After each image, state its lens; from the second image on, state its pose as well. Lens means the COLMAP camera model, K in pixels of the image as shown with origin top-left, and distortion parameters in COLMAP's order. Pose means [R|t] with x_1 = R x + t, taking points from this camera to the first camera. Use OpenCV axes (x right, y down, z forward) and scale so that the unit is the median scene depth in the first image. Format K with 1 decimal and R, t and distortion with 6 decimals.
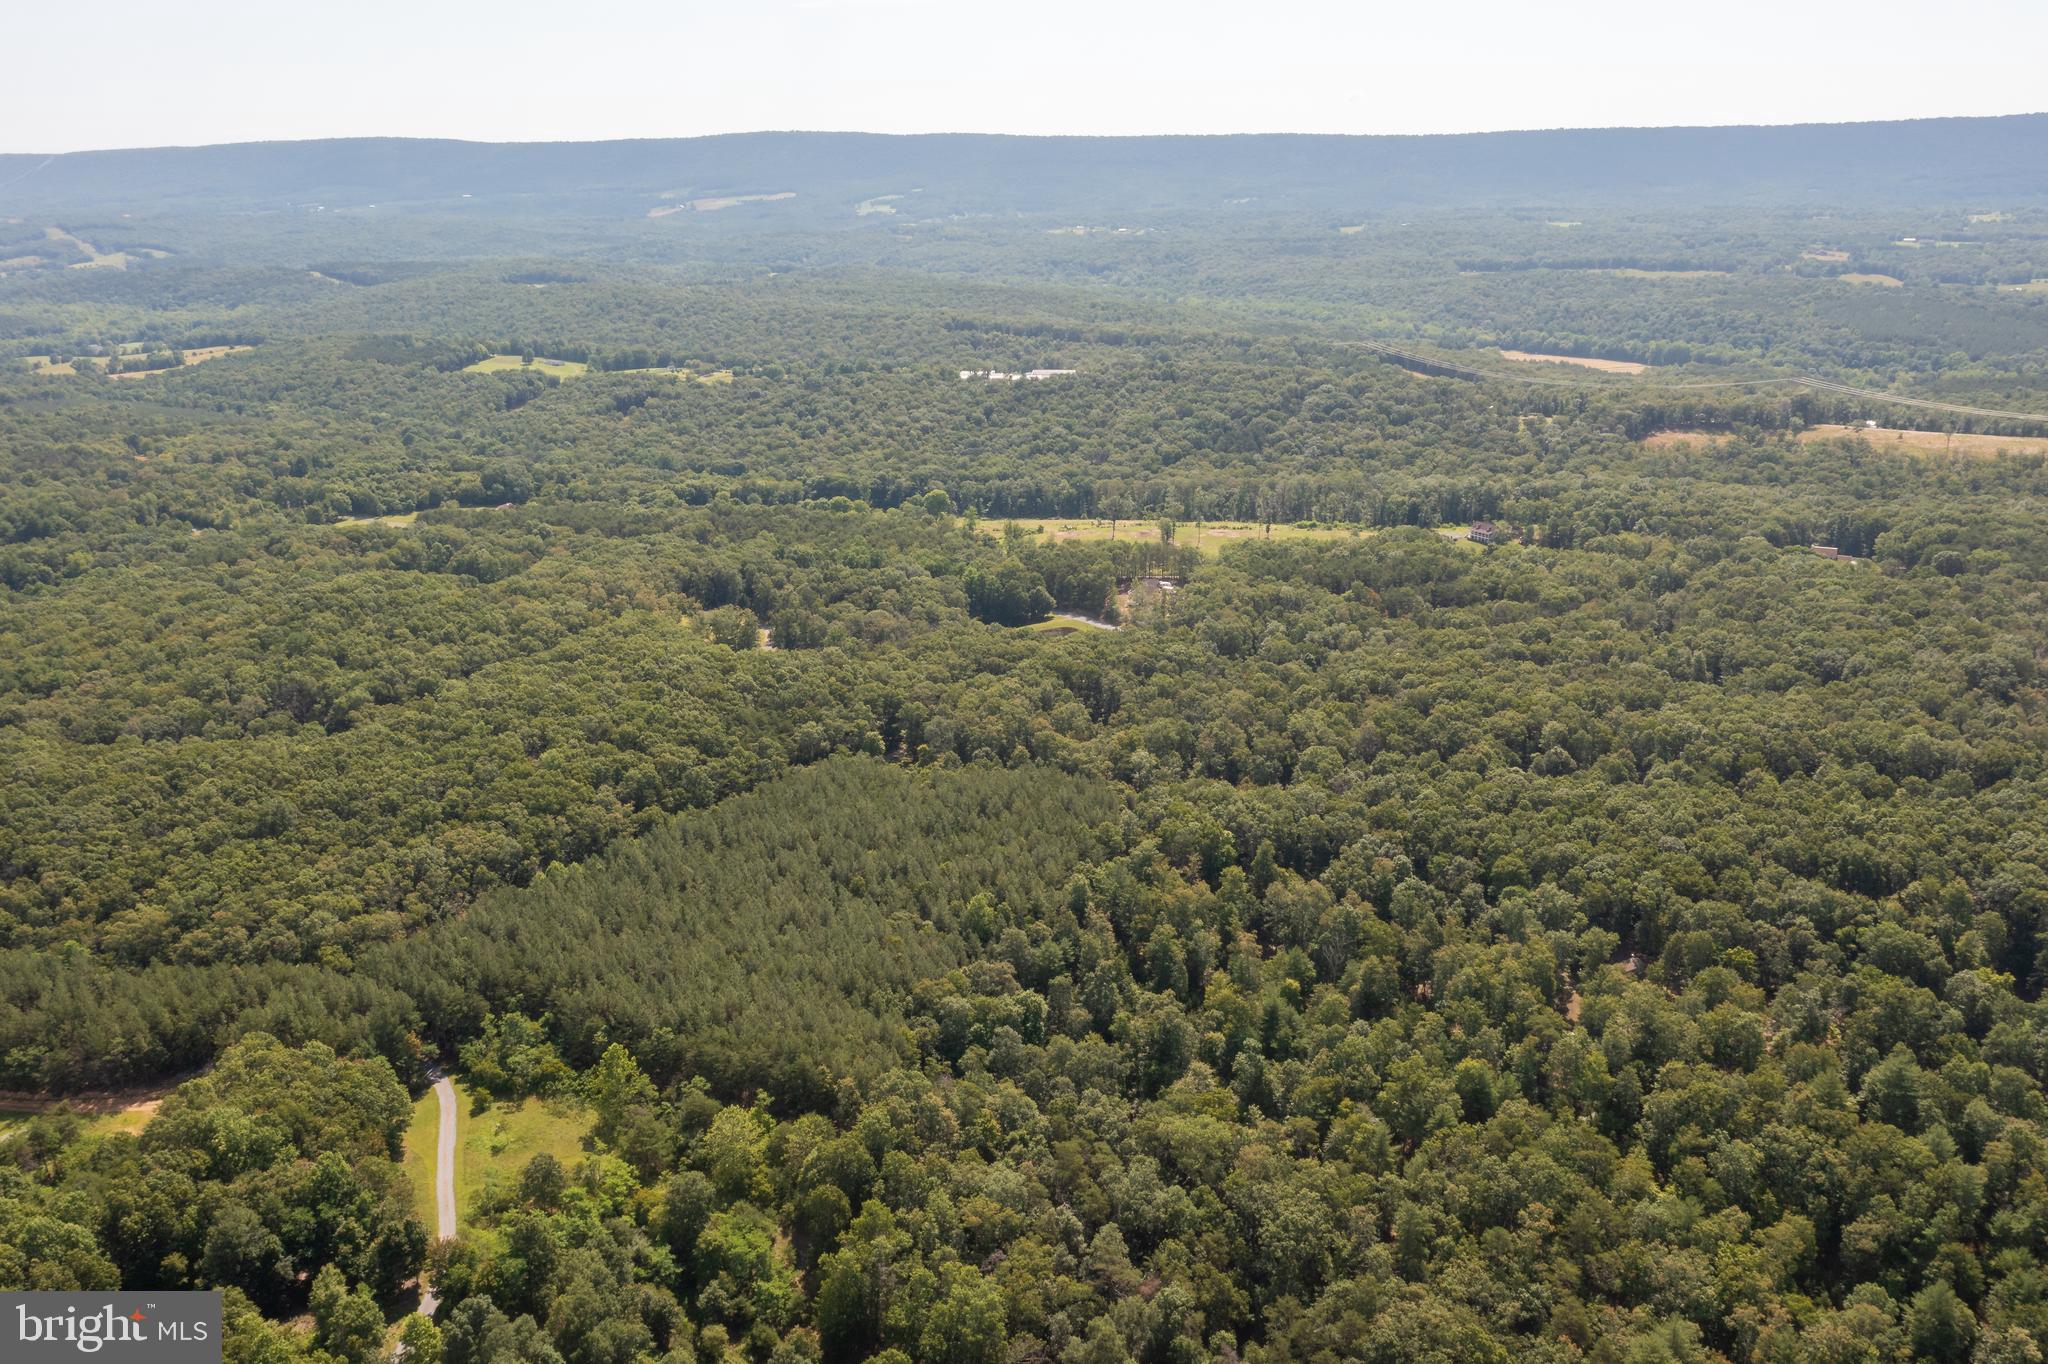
lens RADIAL K [[1619.4, 0, 1024.0], [0, 1619.4, 682.0], [0, 0, 1]] dist [-0.027918, 0.022468]
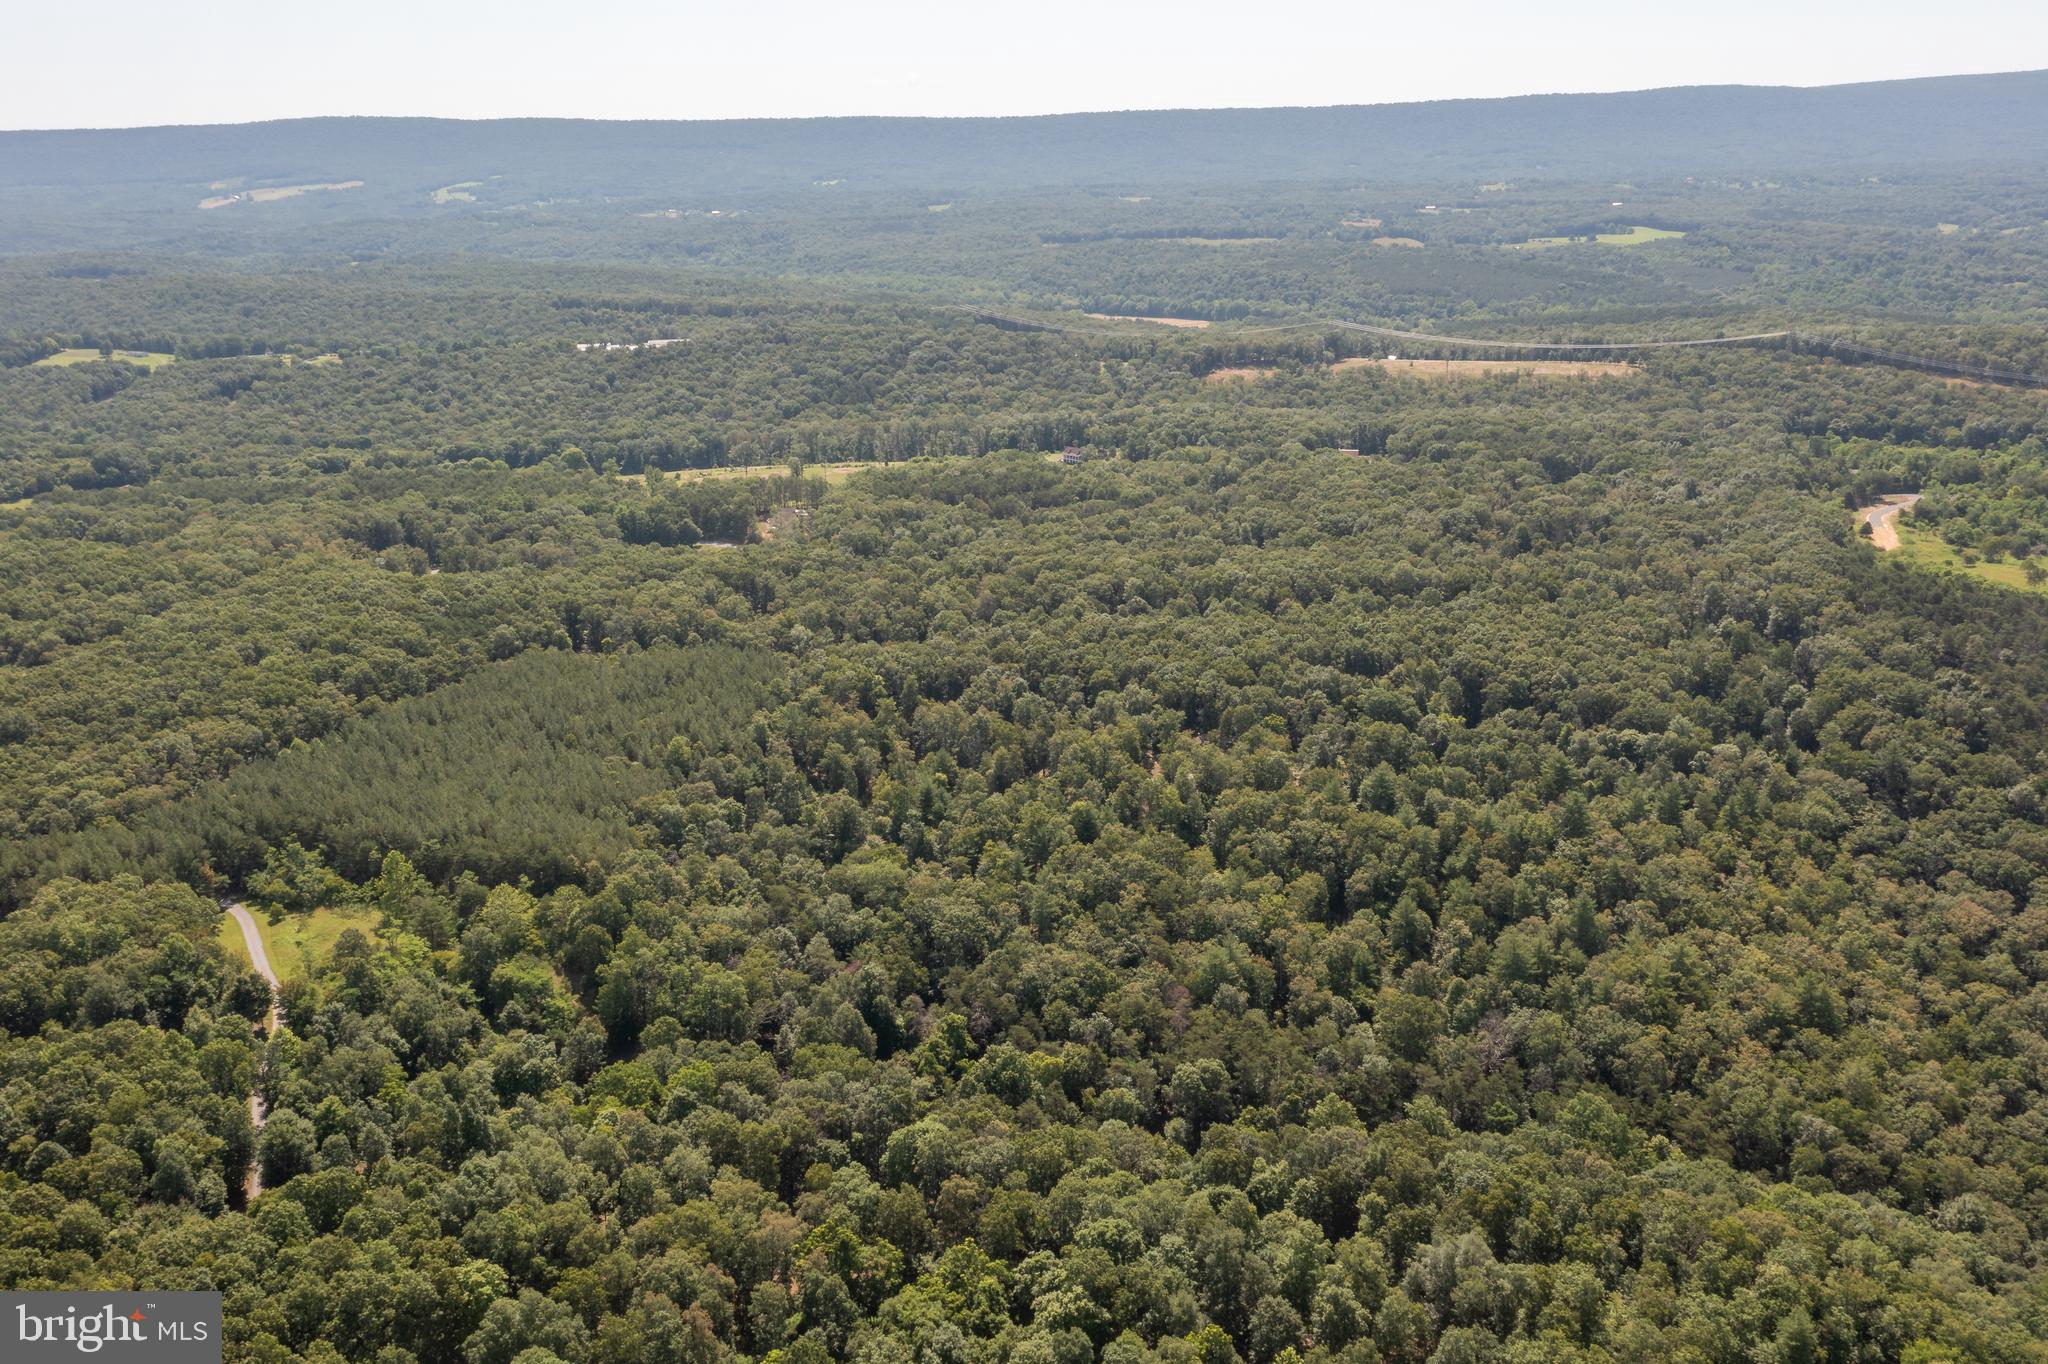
lens RADIAL K [[1619.4, 0, 1024.0], [0, 1619.4, 682.0], [0, 0, 1]] dist [-0.027918, 0.022468]
pose [[0.970492, -0.080866, 0.227170, -0.040848], [0.078927, 0.996725, 0.017620, 0.078140], [-0.227851, 0.000830, 0.973696, -0.190288]]
